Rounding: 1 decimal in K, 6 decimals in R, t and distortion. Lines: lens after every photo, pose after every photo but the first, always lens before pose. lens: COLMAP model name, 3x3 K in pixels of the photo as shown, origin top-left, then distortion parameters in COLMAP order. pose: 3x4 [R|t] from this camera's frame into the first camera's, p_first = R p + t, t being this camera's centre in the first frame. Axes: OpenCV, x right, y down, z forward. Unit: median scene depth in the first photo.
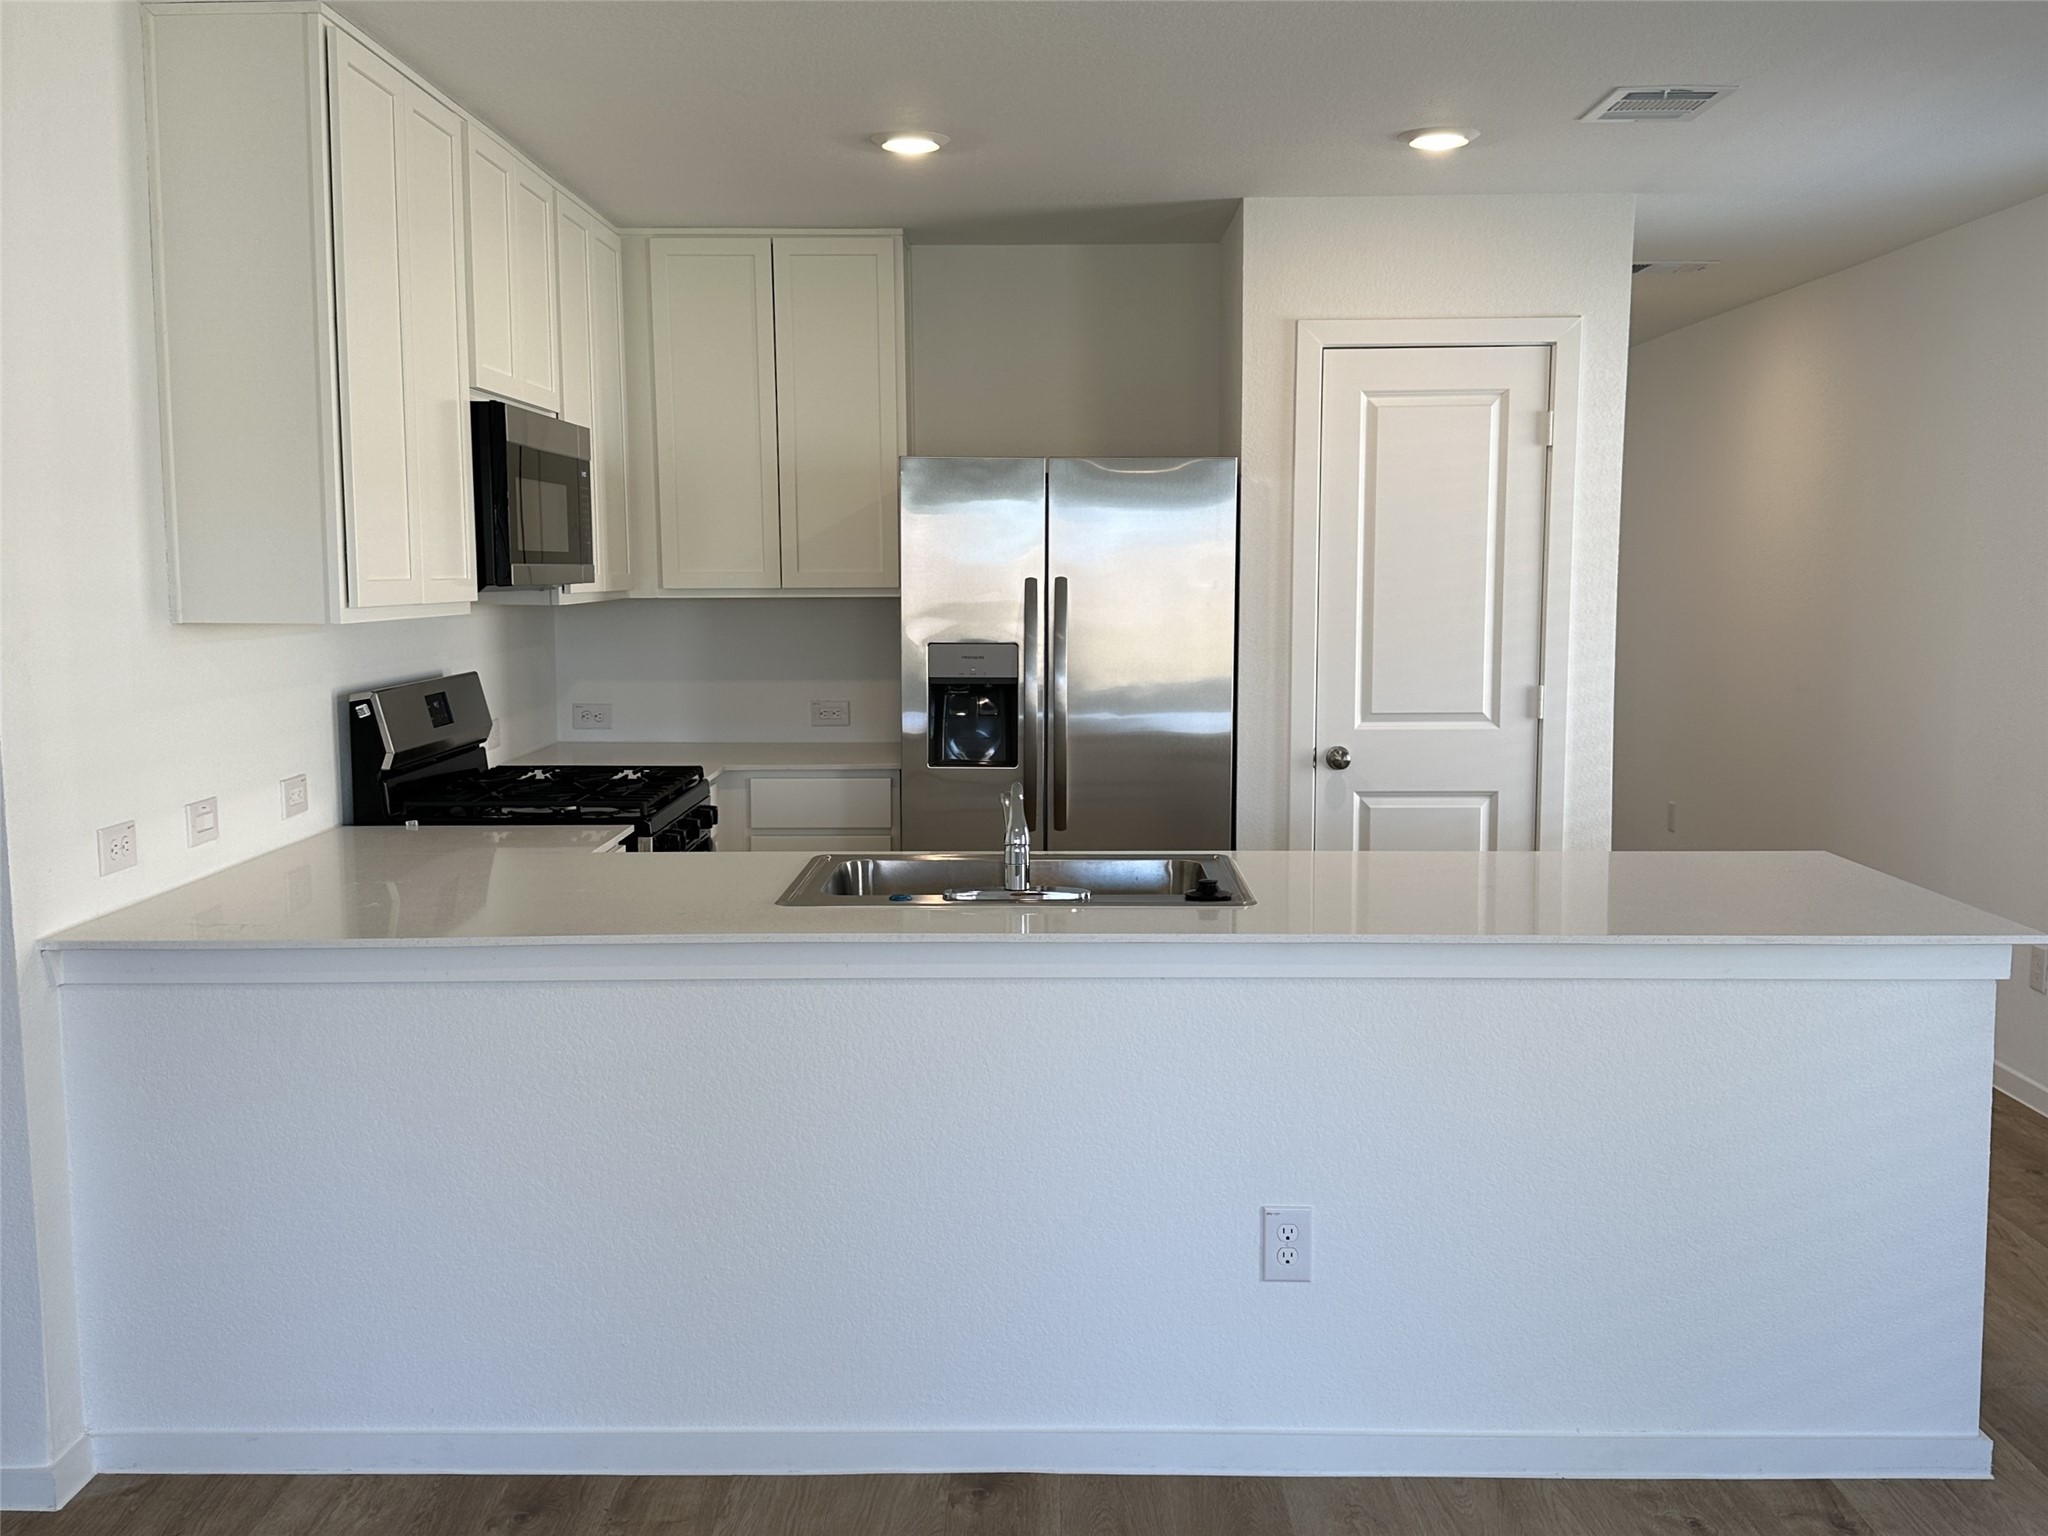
lens RADIAL K [[1826.2, 0, 1019.2], [0, 1826.2, 773.4], [0, 0, 1]] dist [0.117960, 0.011245]
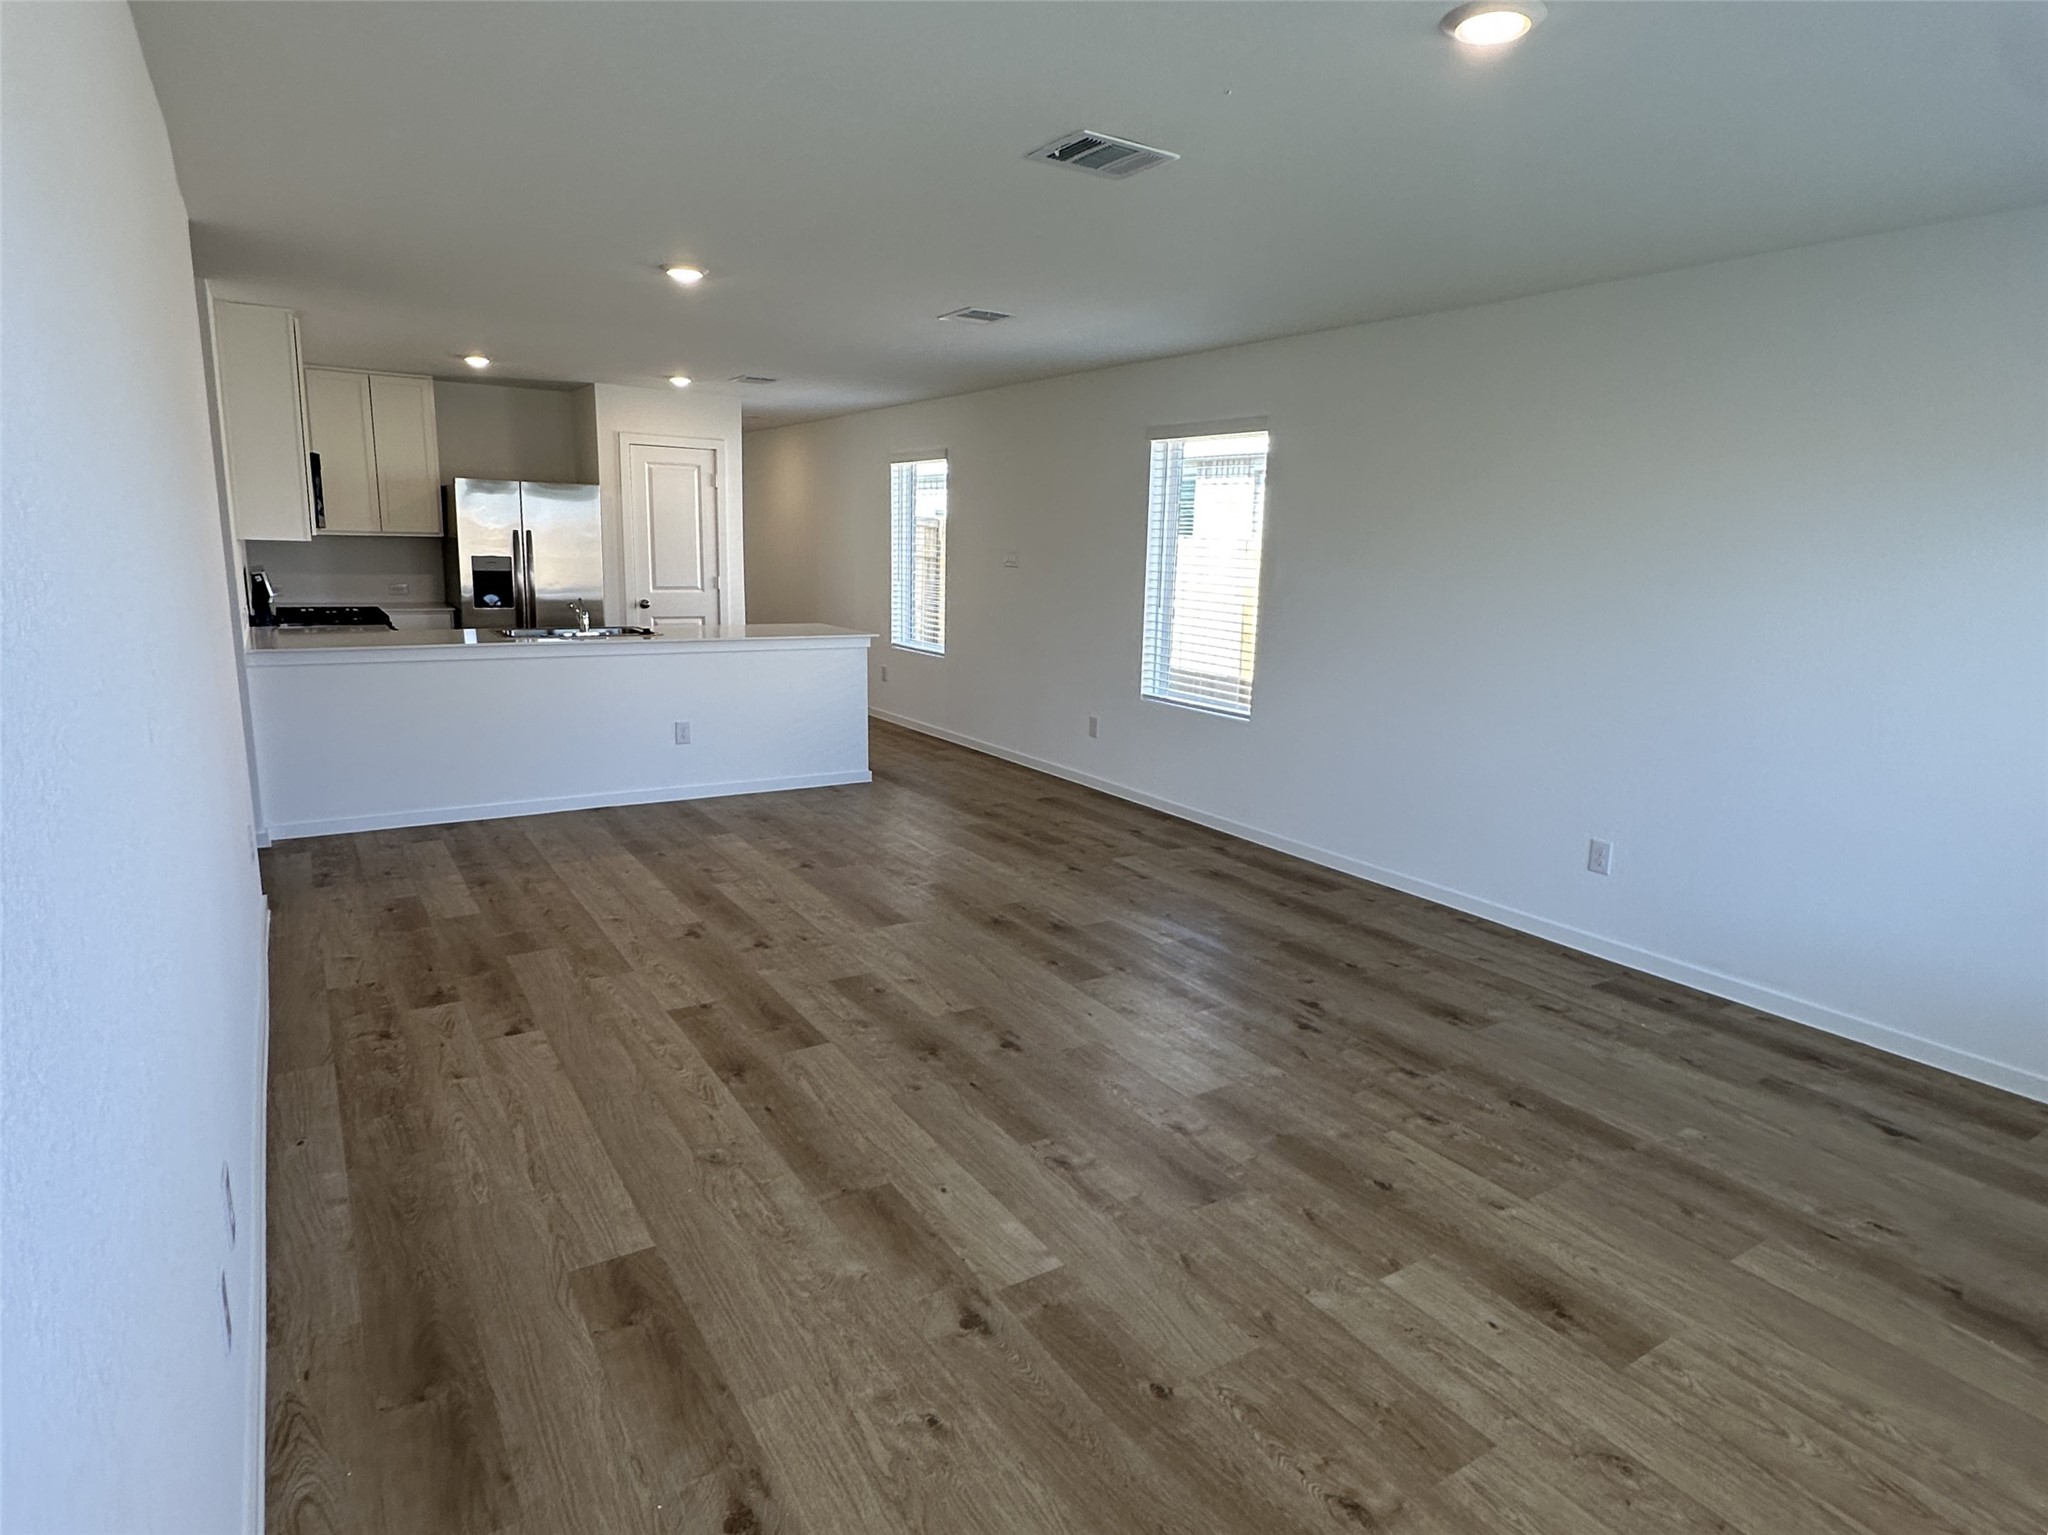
lens RADIAL K [[1088.4, 0, 1004.7], [0, 1088.4, 755.9], [0, 0, 1]] dist [0.000075, 0.006593]
pose [[0.829238, -0.083288, 0.552654, -0.278497], [0.031188, 0.994189, 0.103033, 0.063231], [-0.558024, -0.068203, 0.827017, -0.585143]]
